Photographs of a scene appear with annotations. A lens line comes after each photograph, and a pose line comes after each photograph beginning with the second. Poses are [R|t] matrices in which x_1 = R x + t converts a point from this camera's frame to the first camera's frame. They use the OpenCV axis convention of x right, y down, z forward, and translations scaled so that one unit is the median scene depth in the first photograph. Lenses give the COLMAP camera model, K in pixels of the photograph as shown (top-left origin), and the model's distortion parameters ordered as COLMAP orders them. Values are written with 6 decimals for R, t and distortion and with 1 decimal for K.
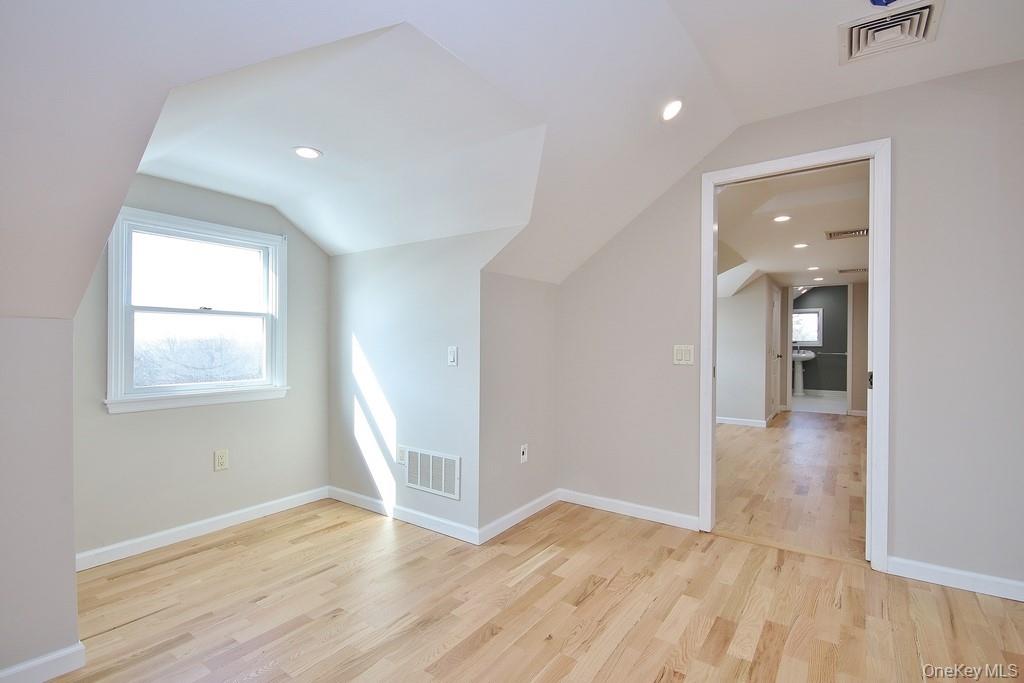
lens RADIAL K [[474.5, 0, 516.5], [0, 474.5, 343.5], [0, 0, 1]] dist [0.004602, -0.003064]
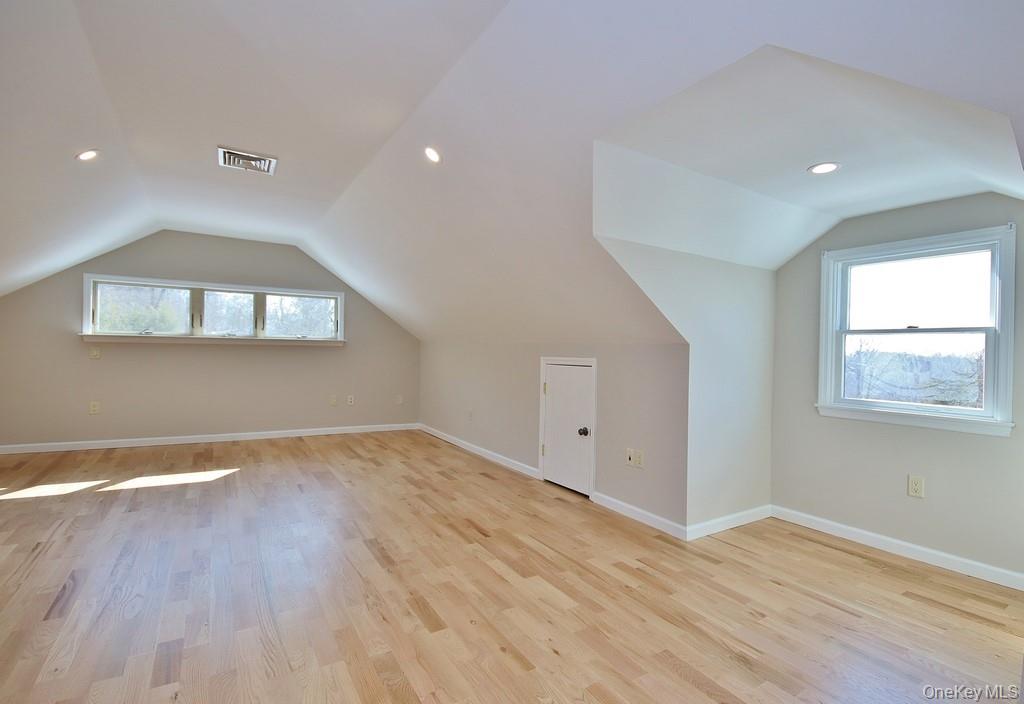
lens RADIAL K [[483.1, 0, 519.9], [0, 483.1, 354.0], [0, 0, 1]] dist [-0.000657, -0.000272]
pose [[-0.374496, -0.006884, -0.927203, 0.645565], [-0.023601, 0.999719, 0.002110, -0.001619], [0.926928, 0.022673, -0.374554, 0.709226]]
